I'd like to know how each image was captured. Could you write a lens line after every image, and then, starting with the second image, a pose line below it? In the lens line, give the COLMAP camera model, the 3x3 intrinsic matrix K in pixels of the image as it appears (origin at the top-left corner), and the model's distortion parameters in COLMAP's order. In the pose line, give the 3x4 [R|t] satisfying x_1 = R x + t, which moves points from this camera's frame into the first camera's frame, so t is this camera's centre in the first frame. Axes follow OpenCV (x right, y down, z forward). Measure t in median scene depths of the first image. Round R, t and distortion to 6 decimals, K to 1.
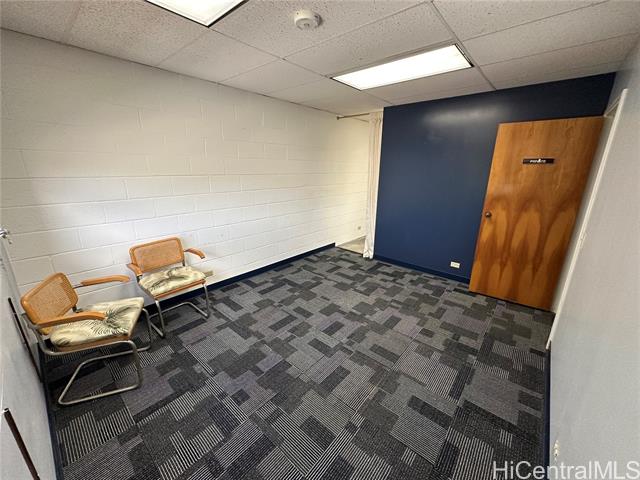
lens RADIAL K [[254.3, 0, 321.9], [0, 254.3, 239.7], [0, 0, 1]] dist [-0.006040, 0.000689]
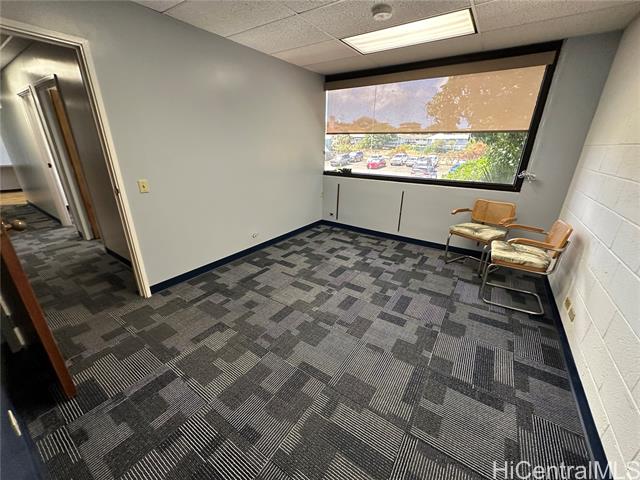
lens RADIAL K [[254.3, 0, 321.2], [0, 254.3, 243.2], [0, 0, 1]] dist [-0.006040, 0.000689]
pose [[-0.992913, 0.016220, -0.117734, 0.258344], [-0.058004, 0.798506, 0.599186, -0.403214], [0.103730, 0.601769, -0.791906, 1.634171]]
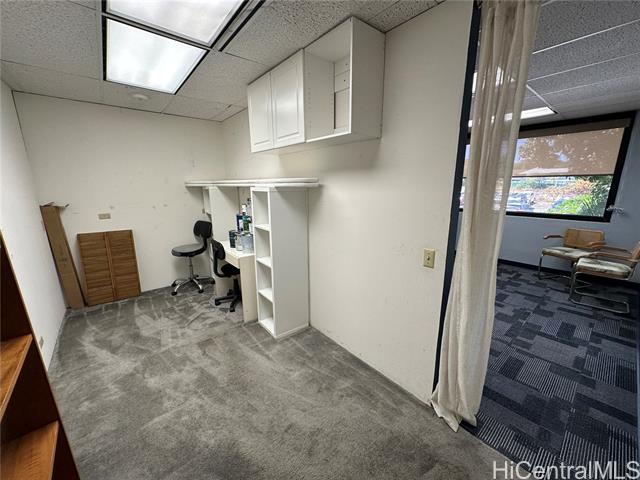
lens RADIAL K [[254.3, 0, 319.1], [0, 254.3, 242.8], [0, 0, 1]] dist [-0.006040, 0.000689]
pose [[-0.985453, -0.042174, 0.164629, 0.584855], [0.043386, 0.874184, 0.483653, -0.606220], [-0.164314, 0.483760, -0.859638, 2.217883]]
